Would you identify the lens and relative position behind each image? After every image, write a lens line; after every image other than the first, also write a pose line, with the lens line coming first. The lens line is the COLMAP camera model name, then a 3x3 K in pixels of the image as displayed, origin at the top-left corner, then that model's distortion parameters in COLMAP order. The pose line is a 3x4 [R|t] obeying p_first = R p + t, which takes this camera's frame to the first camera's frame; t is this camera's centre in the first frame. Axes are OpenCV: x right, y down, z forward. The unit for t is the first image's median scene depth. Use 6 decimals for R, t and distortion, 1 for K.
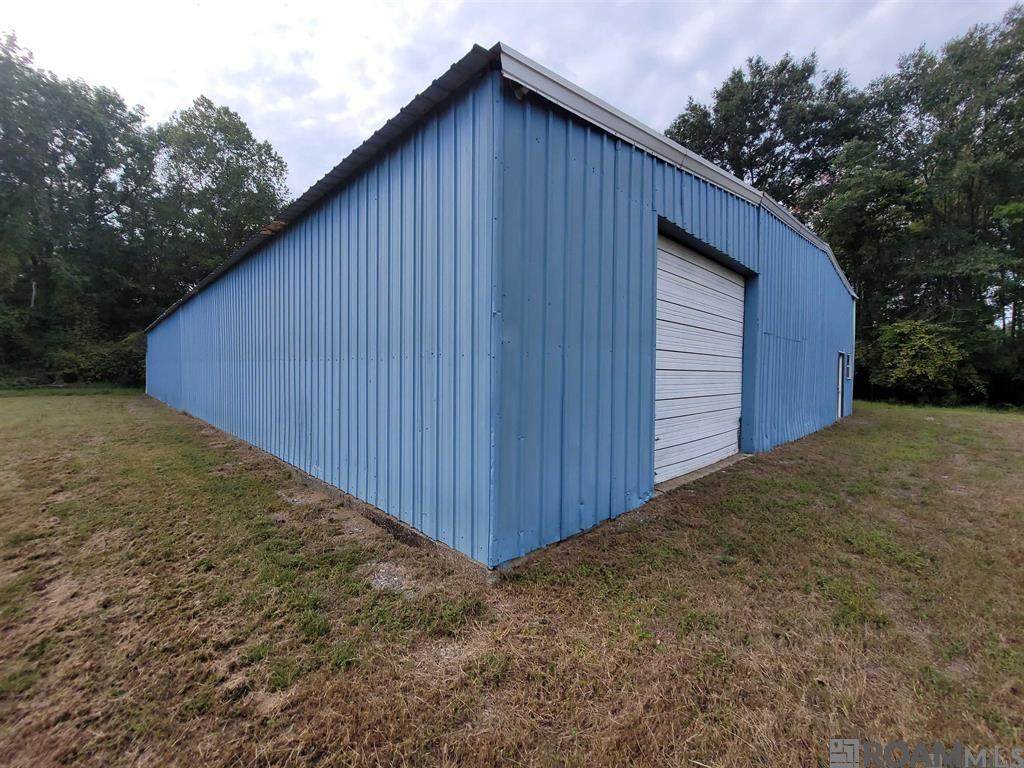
lens RADIAL K [[410.0, 0, 513.2], [0, 410.0, 378.4], [0, 0, 1]] dist [-0.000636, -0.000046]
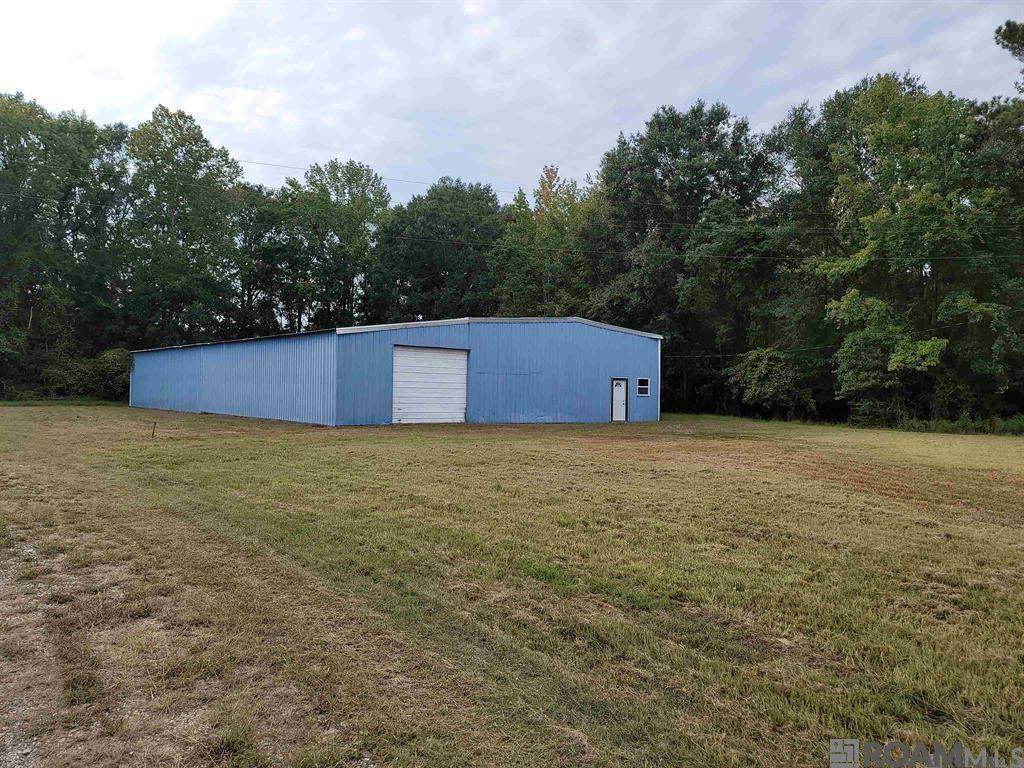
lens RADIAL K [[739.2, 0, 515.3], [0, 739.2, 388.8], [0, 0, 1]] dist [0.053198, -0.000152]
pose [[0.996425, 0.006362, -0.084239, 0.309320], [-0.007829, 0.999823, -0.017090, 0.014790], [0.084115, 0.017688, 0.996299, -0.912149]]
